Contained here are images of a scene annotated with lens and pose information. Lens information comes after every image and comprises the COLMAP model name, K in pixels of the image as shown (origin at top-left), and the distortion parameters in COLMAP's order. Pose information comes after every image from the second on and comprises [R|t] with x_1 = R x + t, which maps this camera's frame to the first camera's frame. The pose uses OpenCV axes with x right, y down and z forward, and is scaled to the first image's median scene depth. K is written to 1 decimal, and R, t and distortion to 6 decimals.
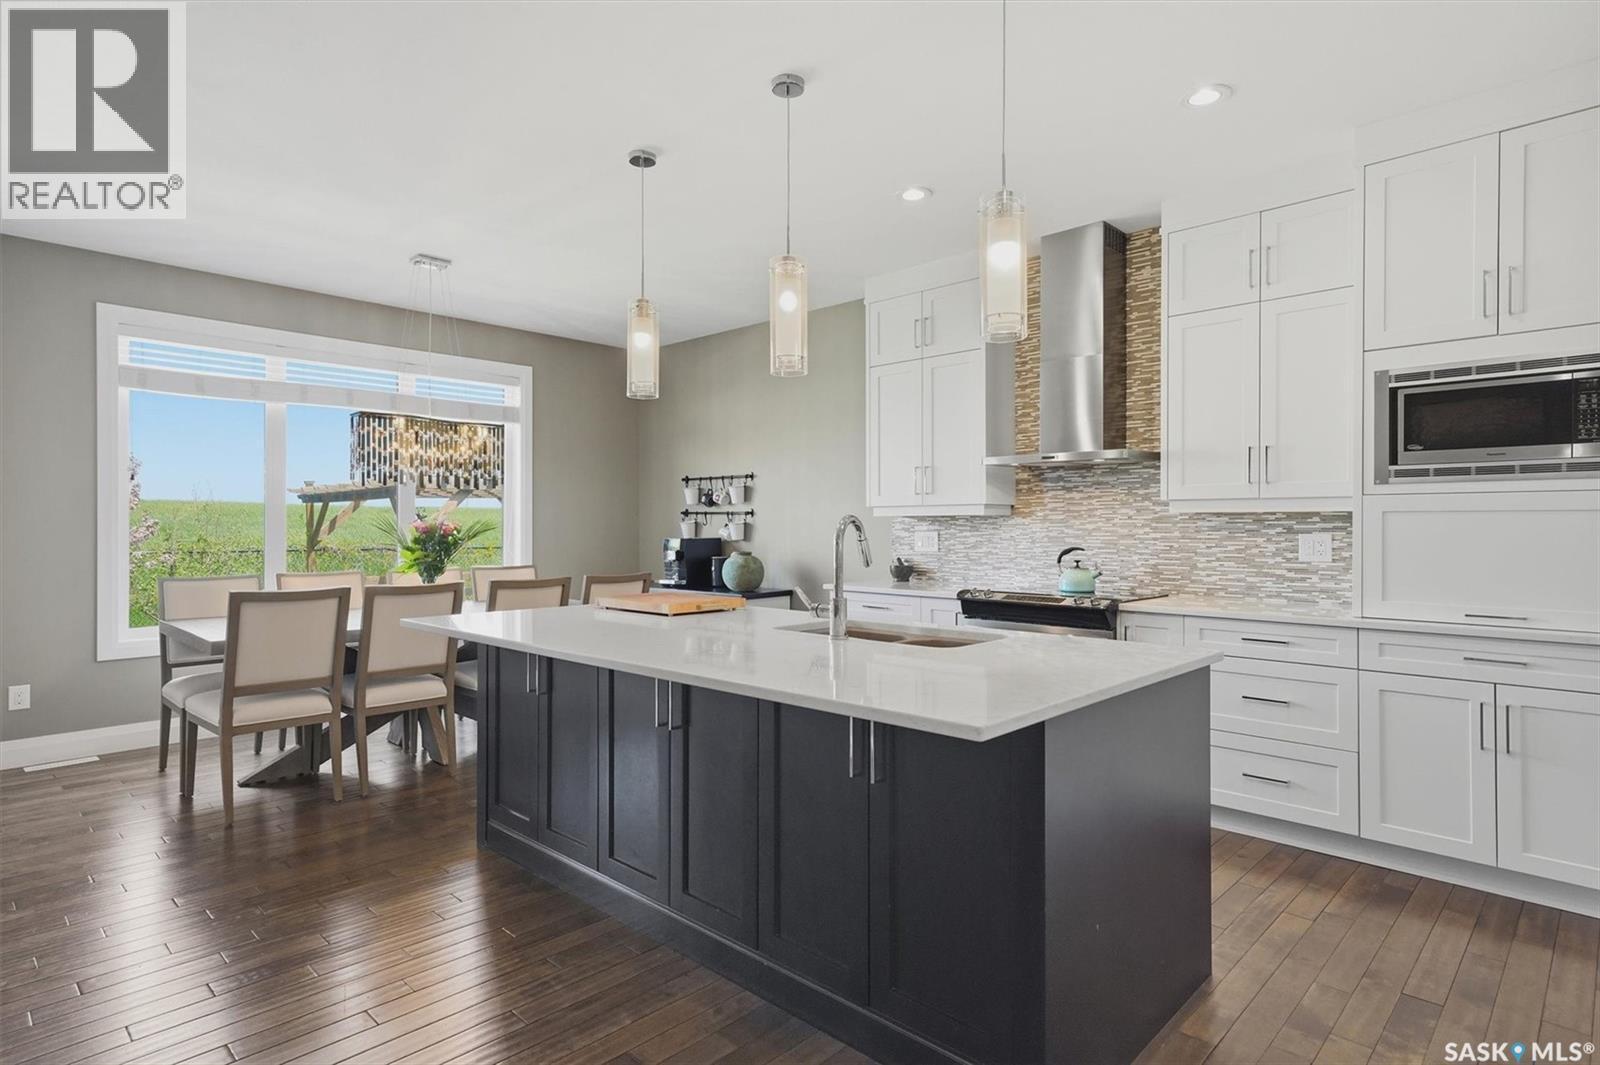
lens RADIAL K [[837.1, 0, 803.9], [0, 837.1, 525.3], [0, 0, 1]] dist [0.019948, -0.000017]
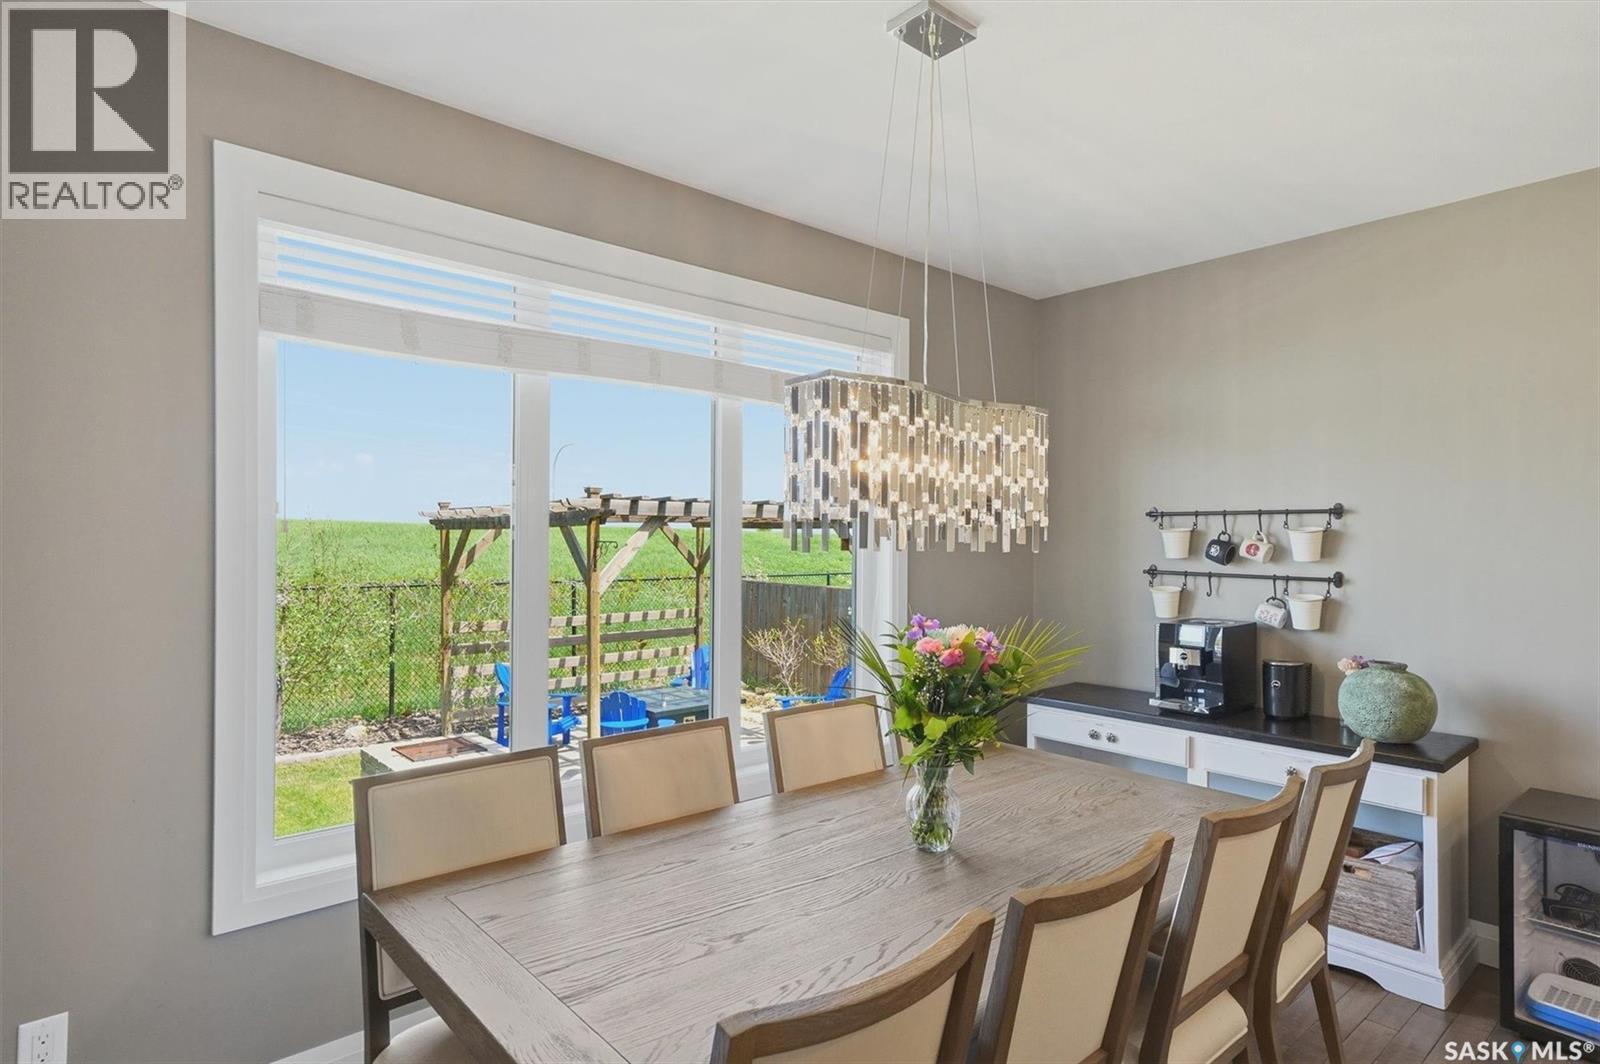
lens RADIAL K [[857.8, 0, 799.3], [0, 857.8, 539.8], [0, 0, 1]] dist [0.014533, 0.000314]
pose [[0.996378, 0.006908, -0.084752, -0.350947], [-0.007002, 0.999975, -0.000811, -0.036517], [0.084745, 0.001402, 0.996402, 0.411533]]
